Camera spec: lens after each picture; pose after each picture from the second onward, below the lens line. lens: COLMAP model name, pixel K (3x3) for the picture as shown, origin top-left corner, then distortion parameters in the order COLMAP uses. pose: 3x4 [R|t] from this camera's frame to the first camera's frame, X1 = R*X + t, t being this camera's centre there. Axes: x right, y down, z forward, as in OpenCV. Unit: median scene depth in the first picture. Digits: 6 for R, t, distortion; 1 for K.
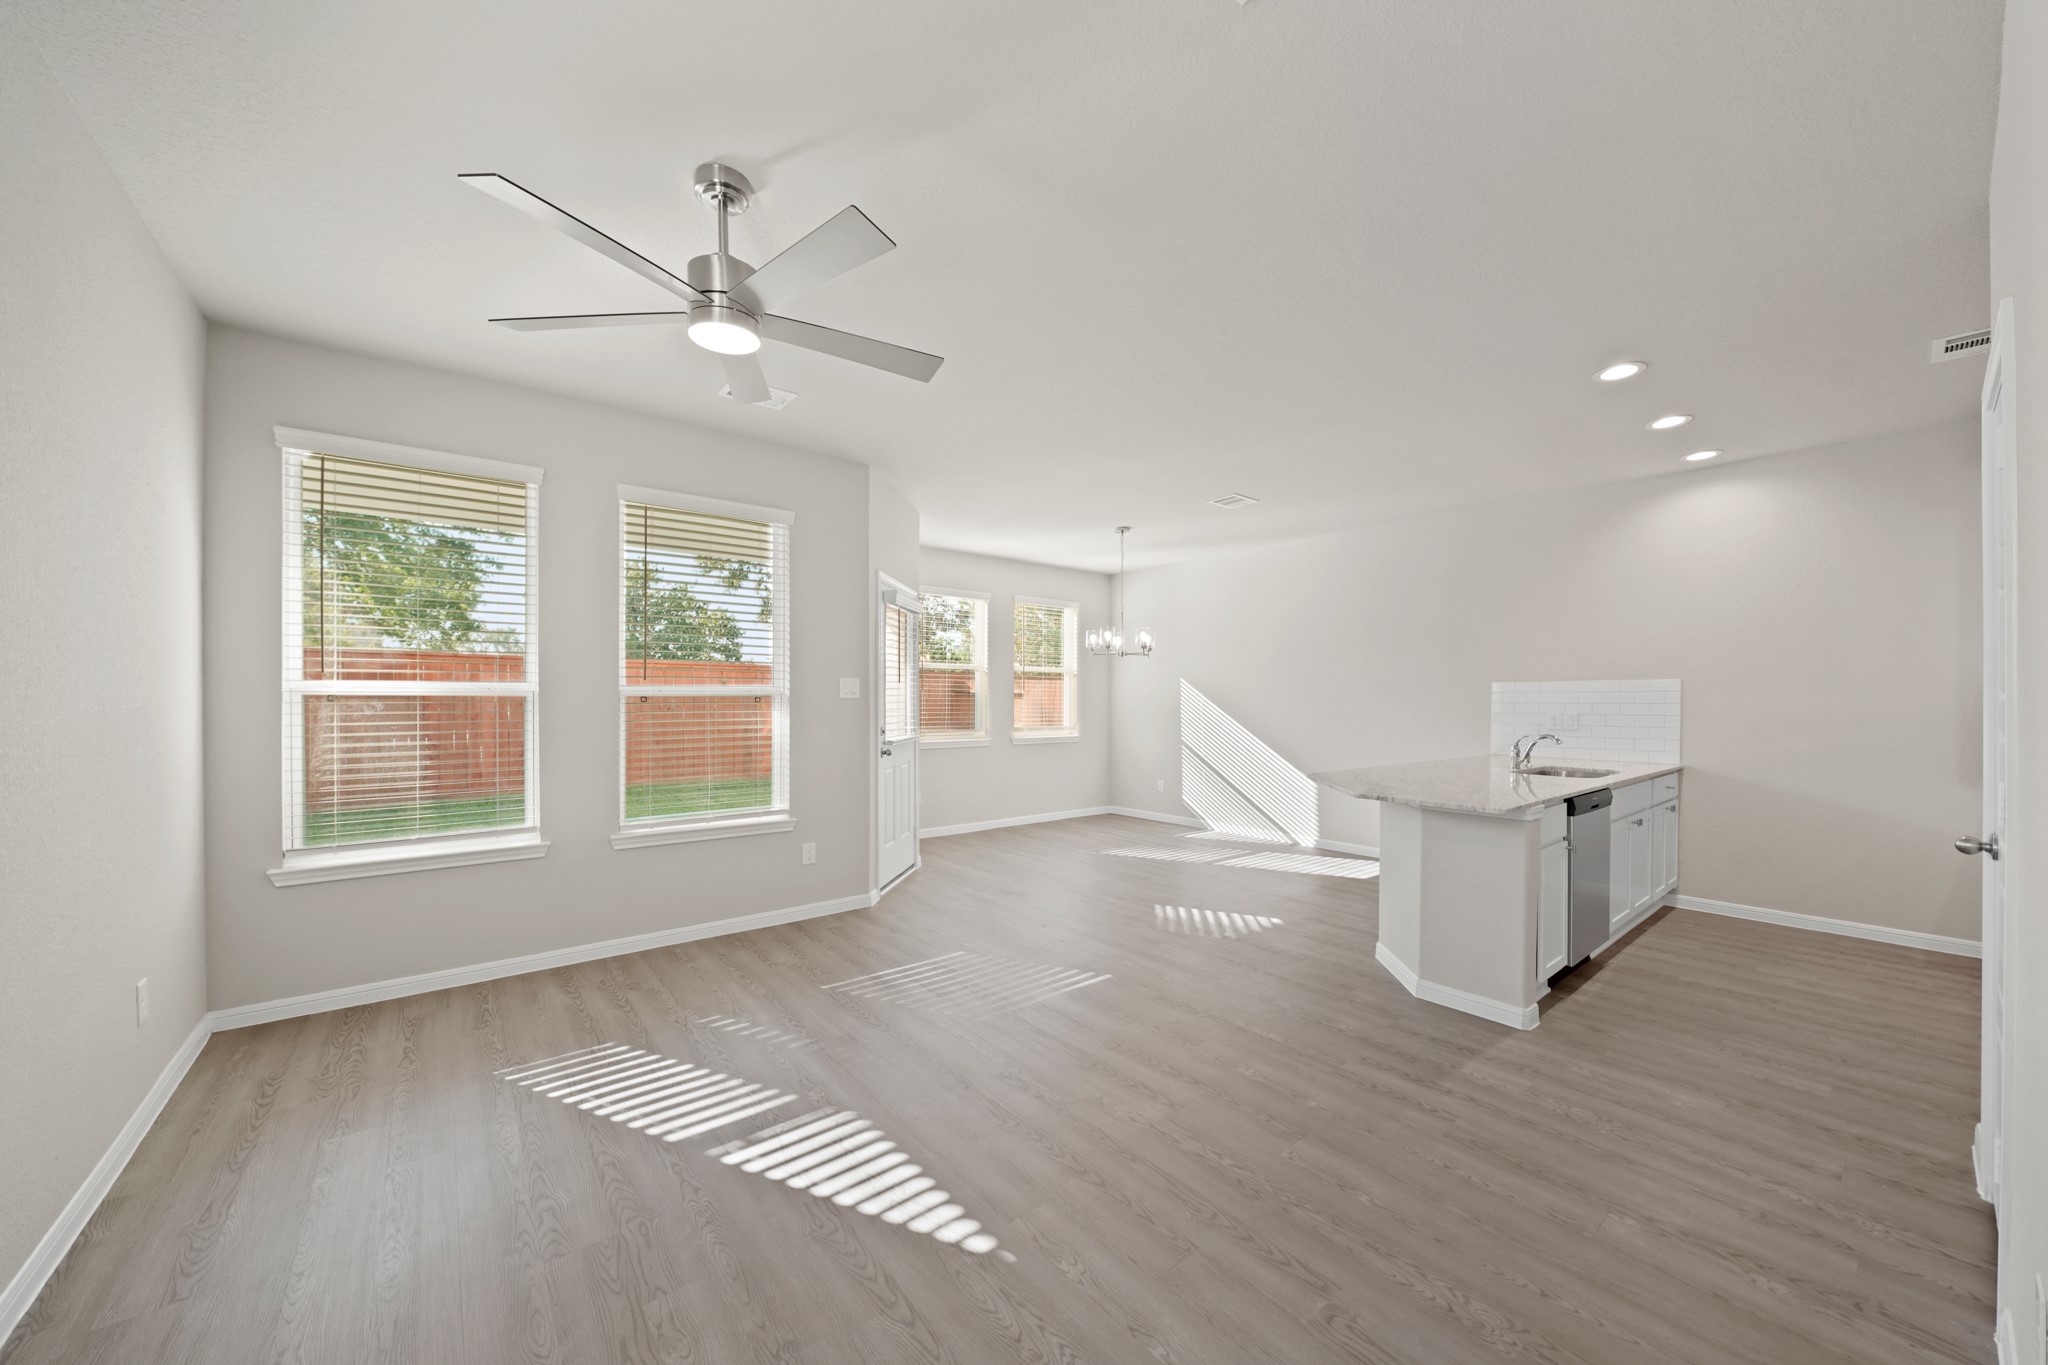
lens RADIAL K [[744.1, 0, 1024.3], [0, 744.1, 693.3], [0, 0, 1]] dist [-0.000106, 0.000038]
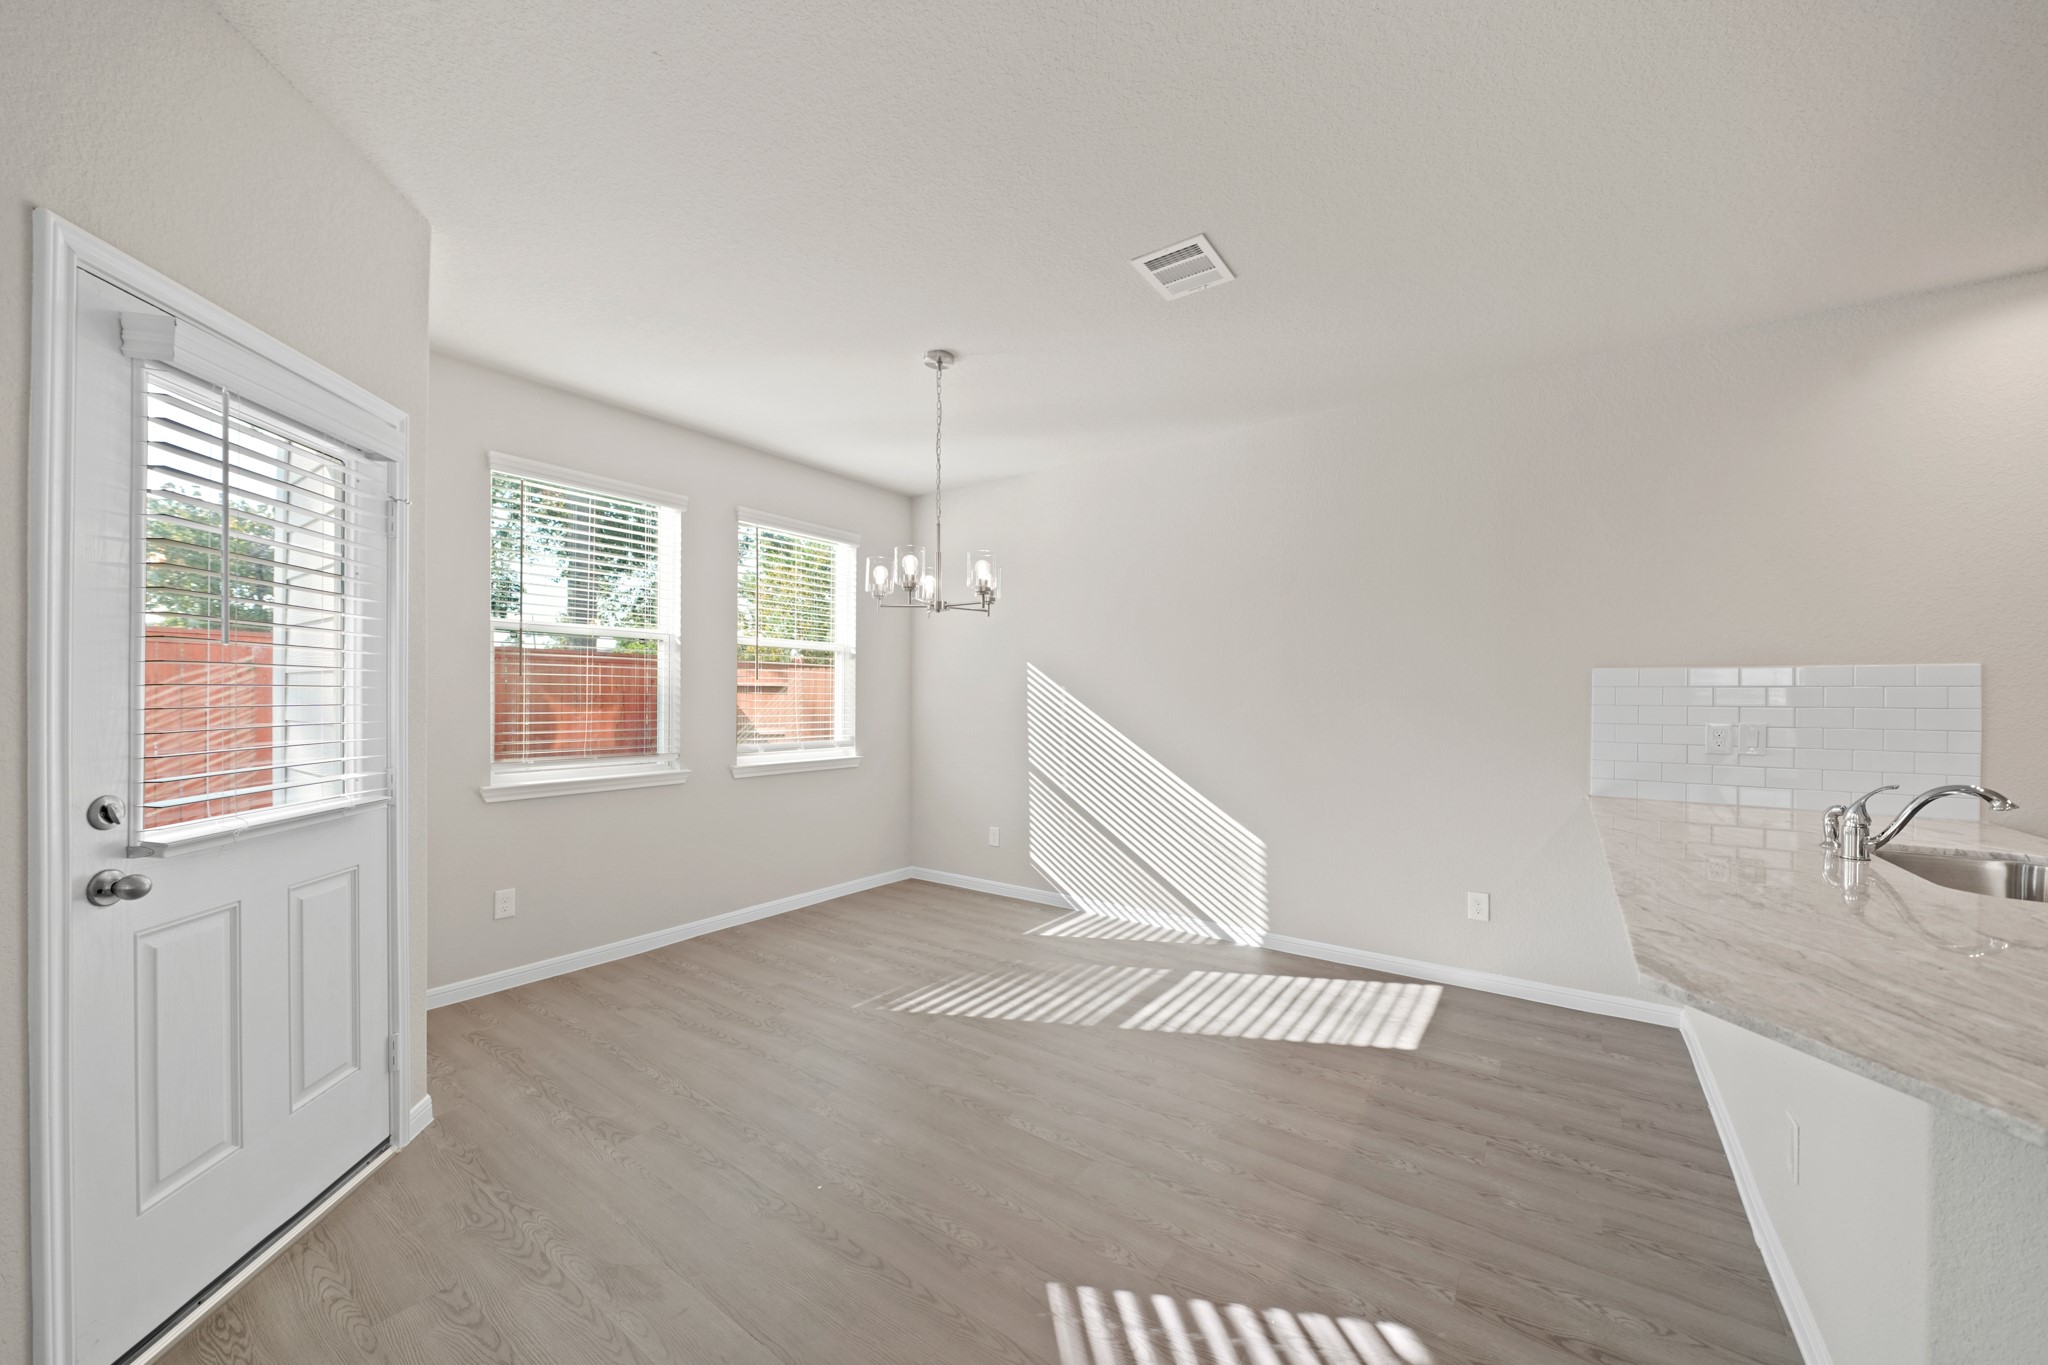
lens RADIAL K [[744.1, 0, 1024.3], [0, 744.1, 693.3], [0, 0, 1]] dist [-0.000106, 0.000038]
pose [[0.963466, 0.002228, 0.267822, 0.049424], [-0.003908, 0.999976, 0.005741, 0.002390], [-0.267802, -0.006578, 0.963451, 0.467597]]
